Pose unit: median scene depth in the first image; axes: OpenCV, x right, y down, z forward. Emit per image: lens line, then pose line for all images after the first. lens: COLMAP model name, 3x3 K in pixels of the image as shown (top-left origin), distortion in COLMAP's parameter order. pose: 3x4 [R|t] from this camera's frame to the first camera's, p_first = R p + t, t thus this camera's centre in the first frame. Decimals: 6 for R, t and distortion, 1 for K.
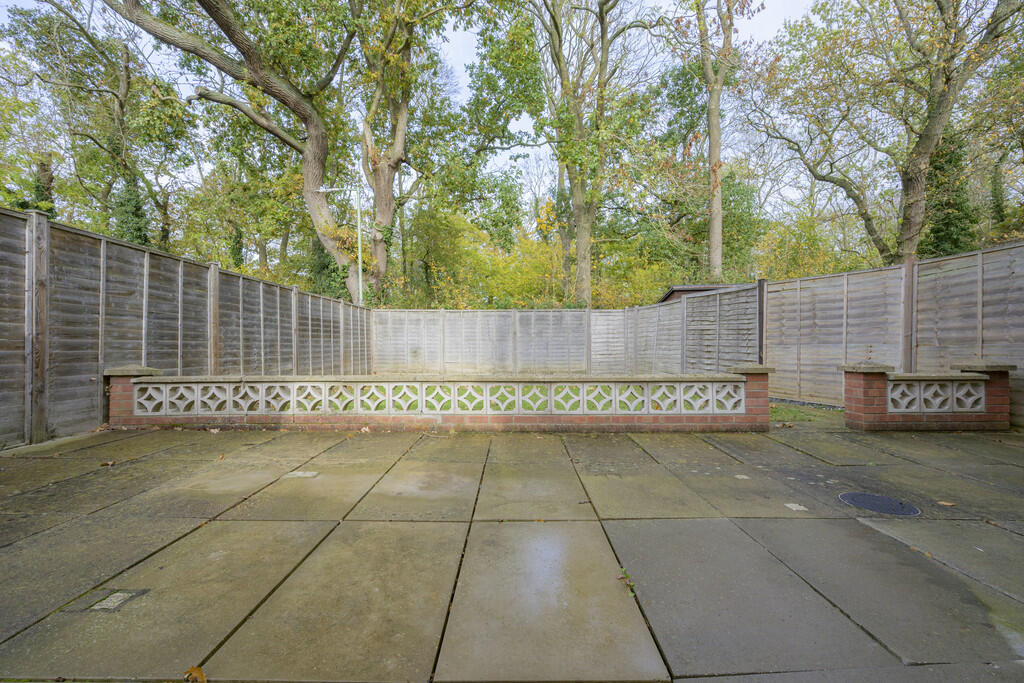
lens RADIAL K [[401.4, 0, 512.0], [0, 401.4, 341.5], [0, 0, 1]] dist [0.000734, 0.000156]
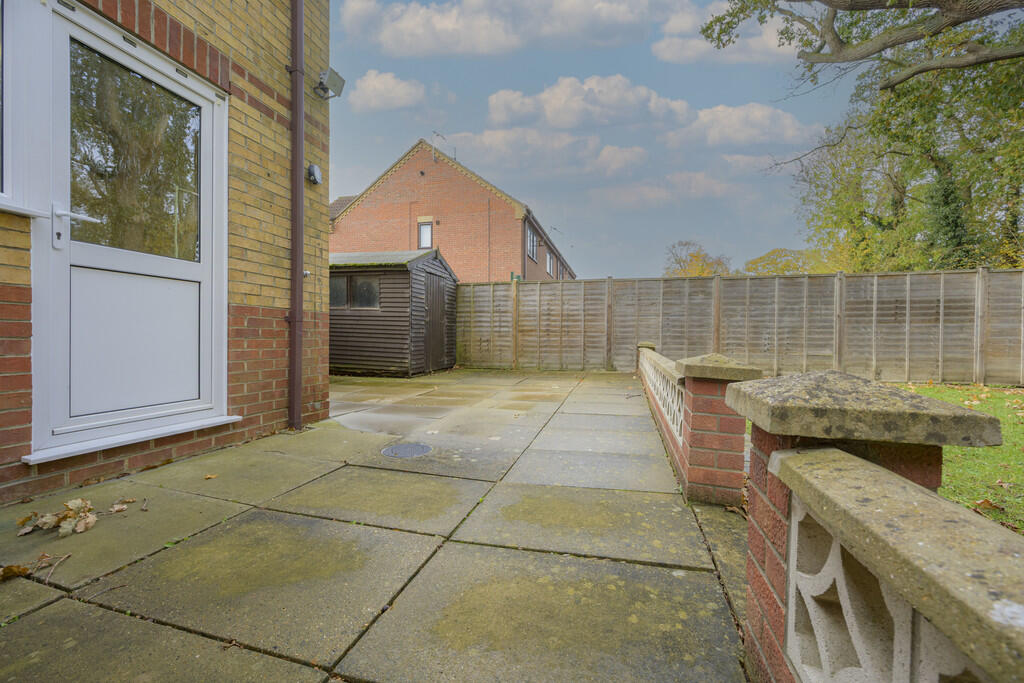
lens RADIAL K [[401.4, 0, 512.0], [0, 401.4, 341.5], [0, 0, 1]] dist [0.000734, 0.000156]
pose [[-0.271468, 0.011287, -0.962381, 1.331852], [0.003424, 0.999936, 0.010762, 0.042389], [0.962441, -0.000374, -0.271489, 1.093588]]
